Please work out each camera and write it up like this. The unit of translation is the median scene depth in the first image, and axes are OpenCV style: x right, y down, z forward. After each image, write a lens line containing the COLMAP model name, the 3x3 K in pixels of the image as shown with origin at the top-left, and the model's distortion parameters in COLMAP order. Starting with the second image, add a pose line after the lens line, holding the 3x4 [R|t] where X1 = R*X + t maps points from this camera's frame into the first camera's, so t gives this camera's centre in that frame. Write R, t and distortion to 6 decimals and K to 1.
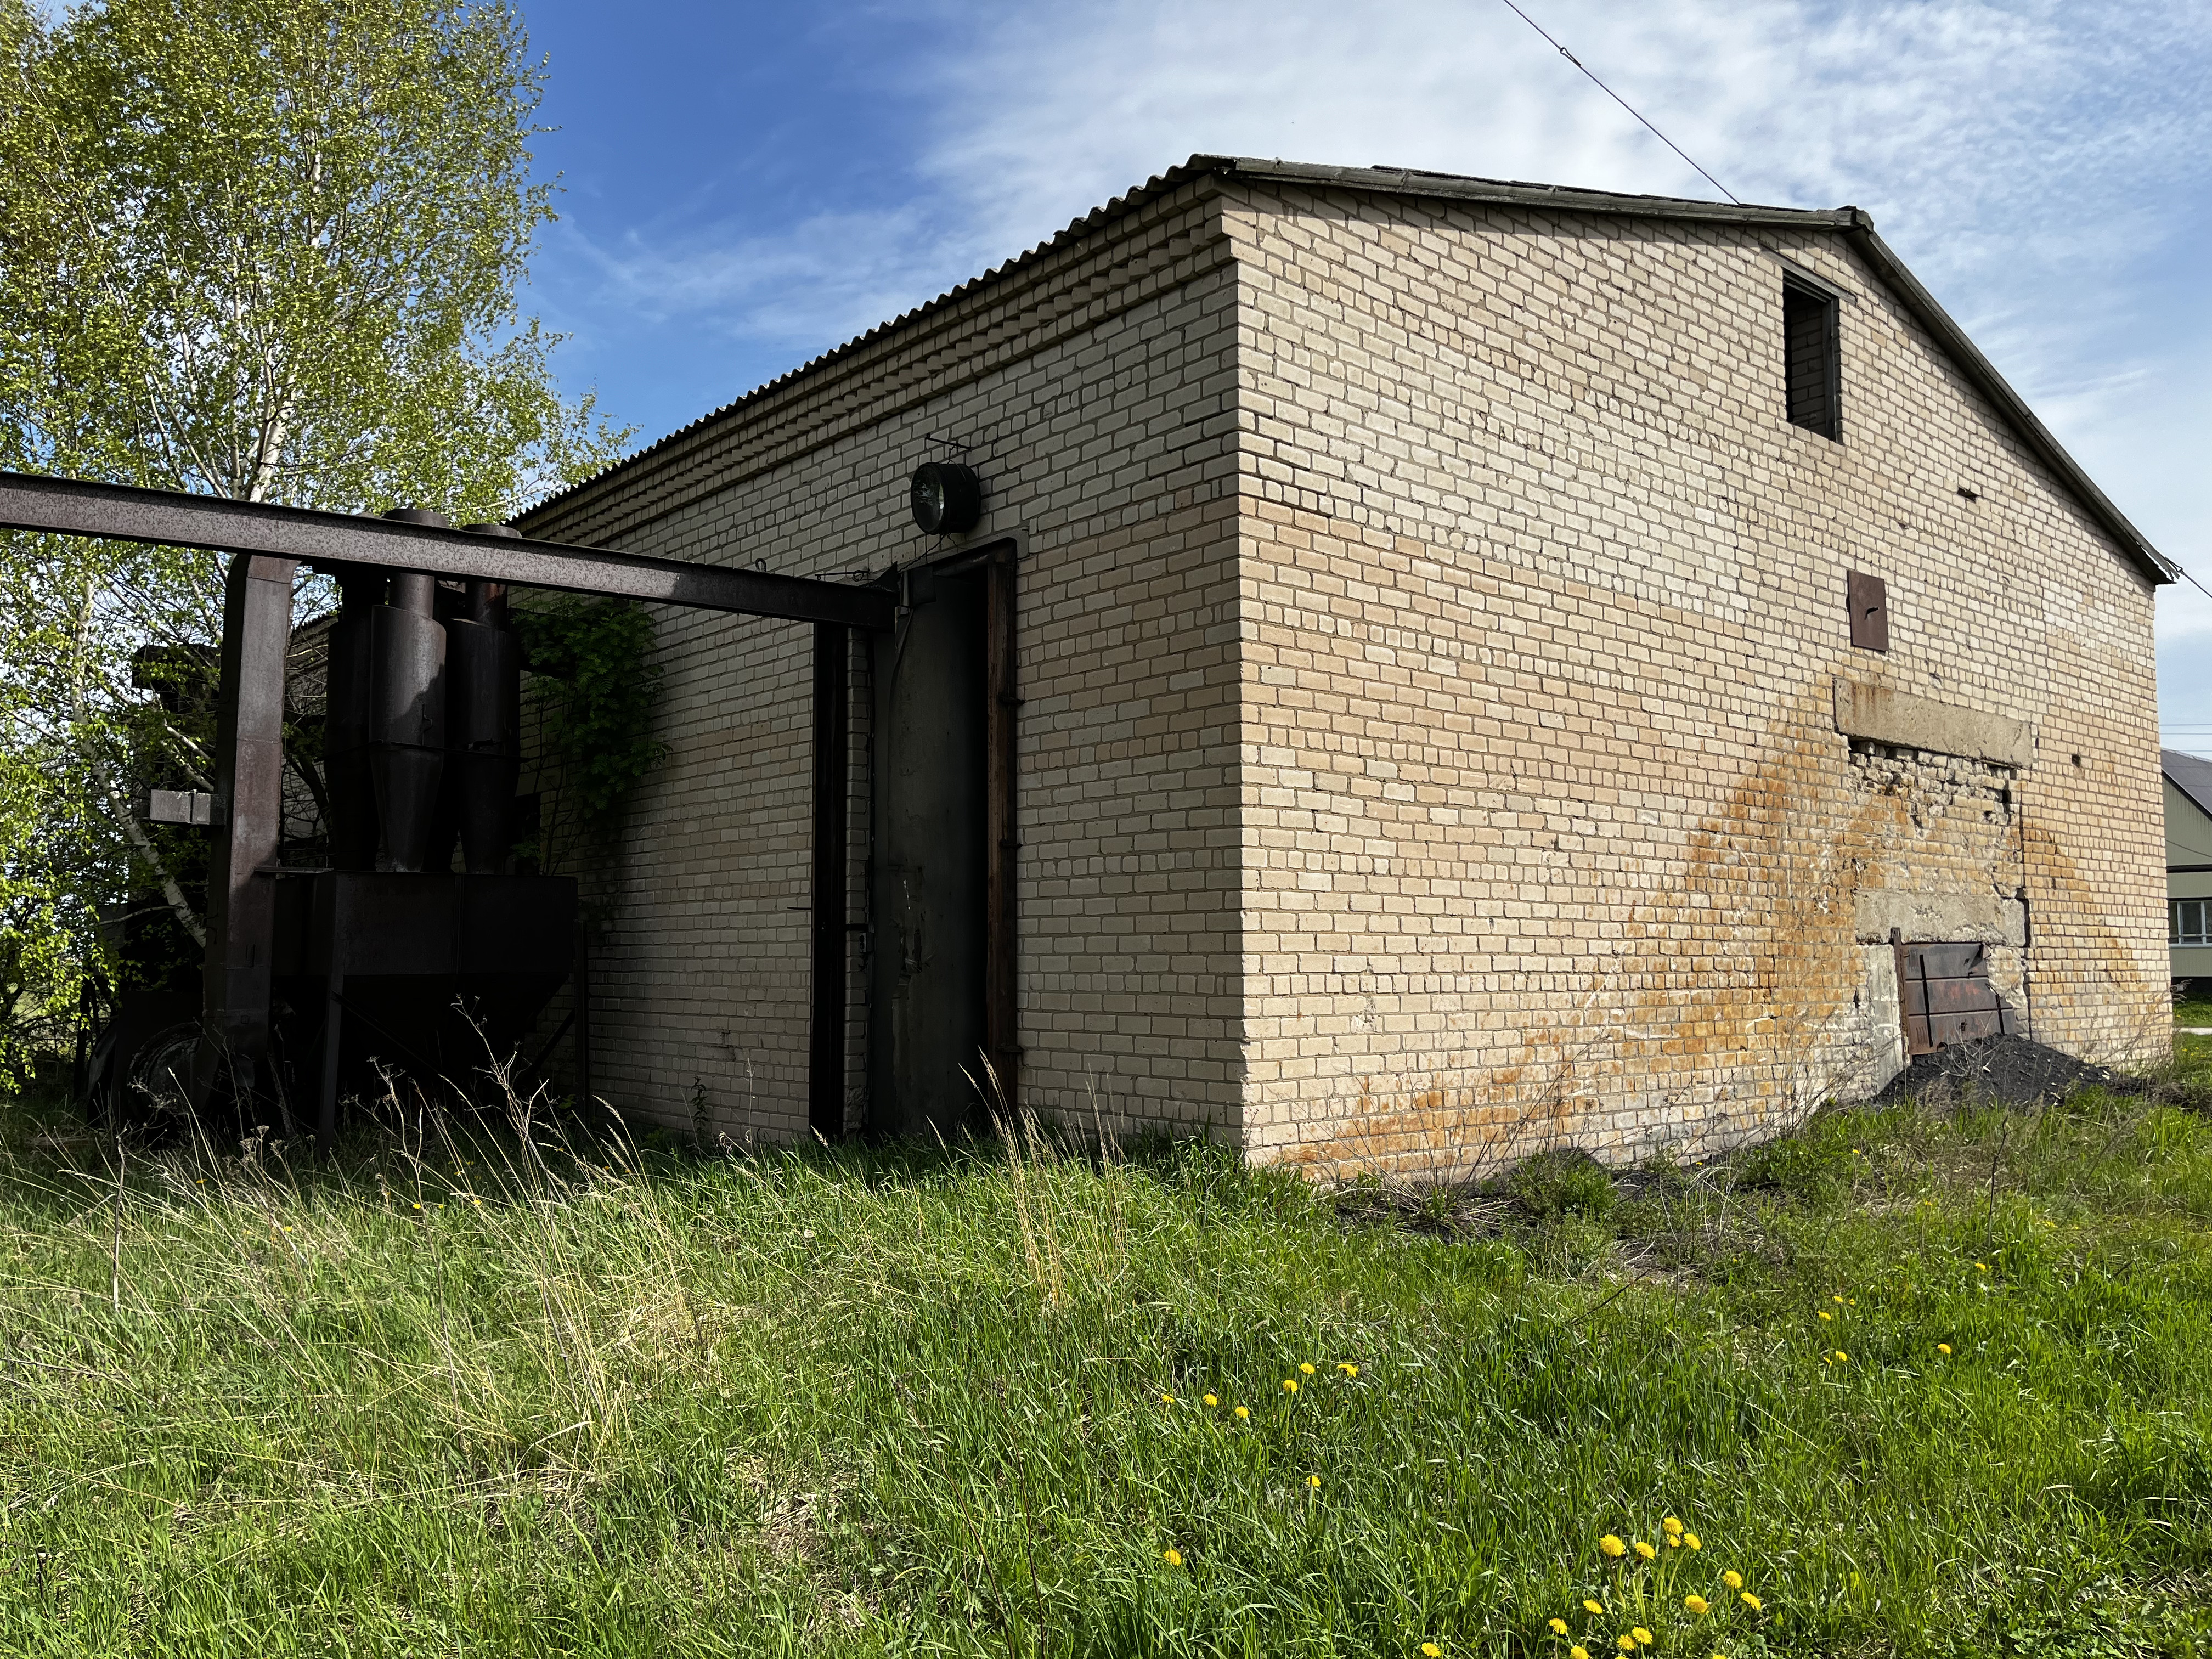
lens RADIAL K [[1659.0, 0, 1106.3], [0, 1659.0, 827.9], [0, 0, 1]] dist [0.061676, -0.061043]
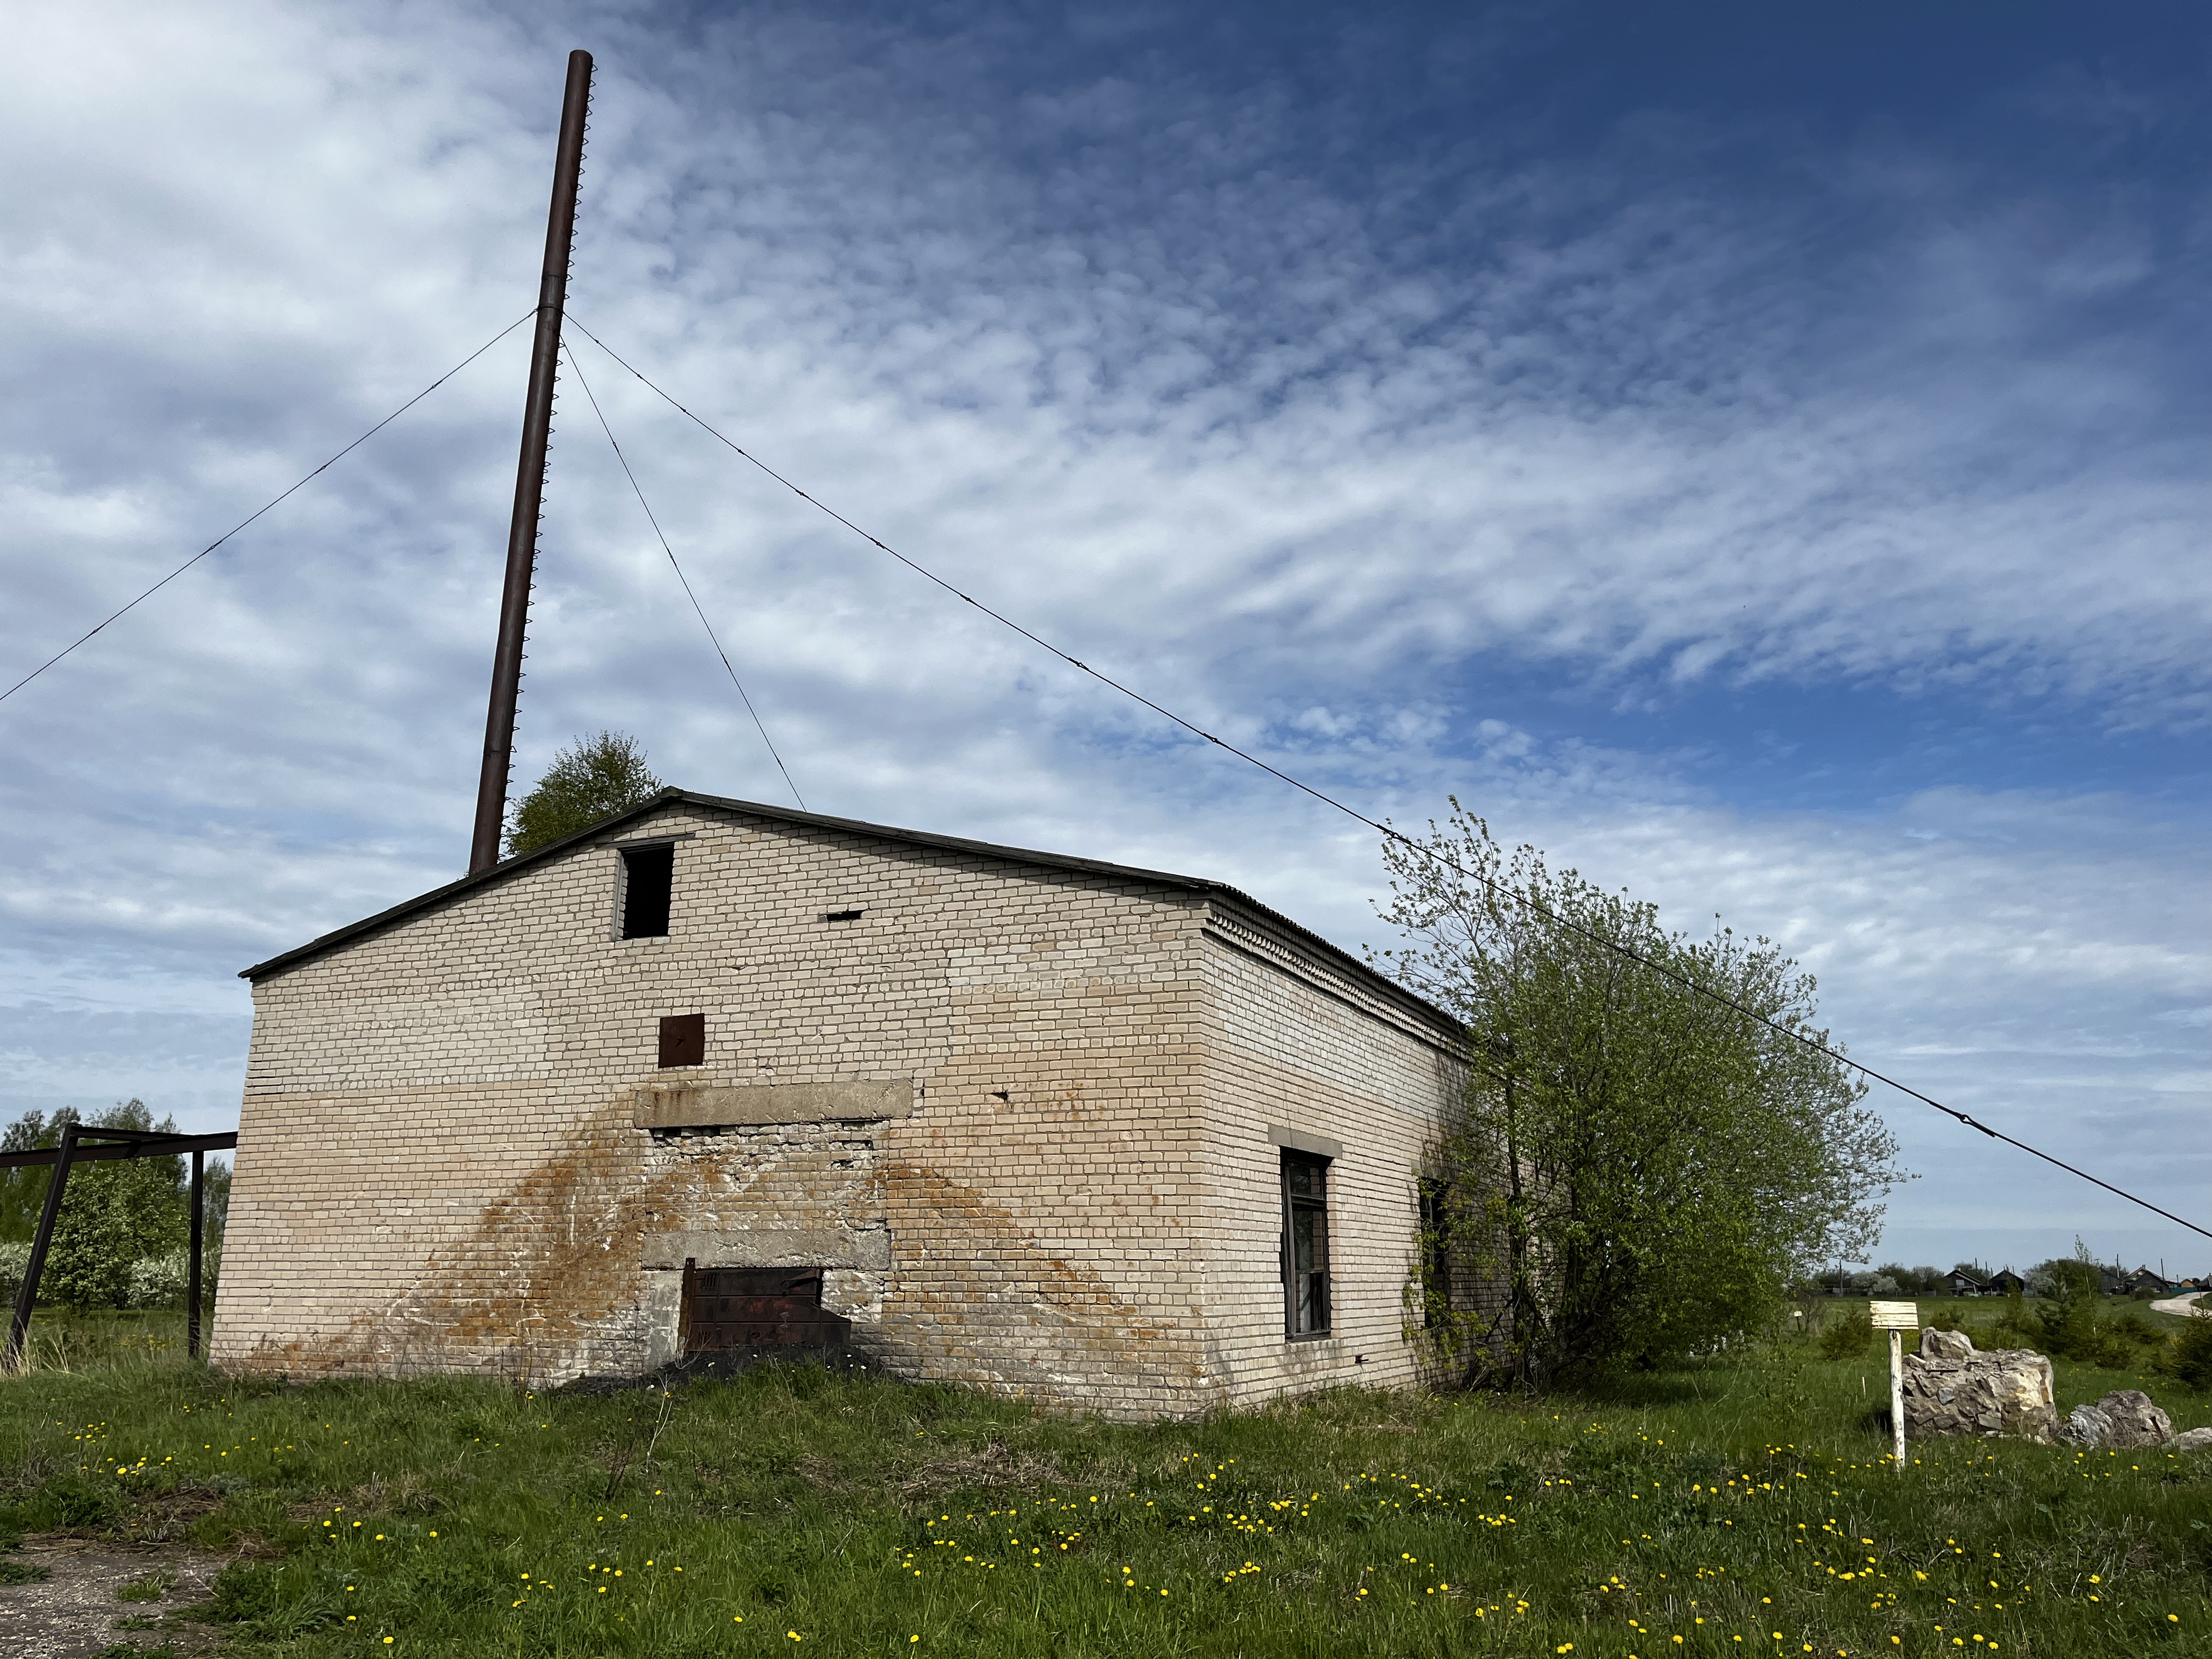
lens RADIAL K [[1659.0, 0, 1117.9], [0, 1659.0, 834.3], [0, 0, 1]] dist [0.061676, -0.061043]
pose [[0.424705, -0.227850, -0.876191, 2.363331], [0.068587, 0.973128, -0.219813, 0.055888], [0.902730, 0.033260, 0.428920, 0.847103]]
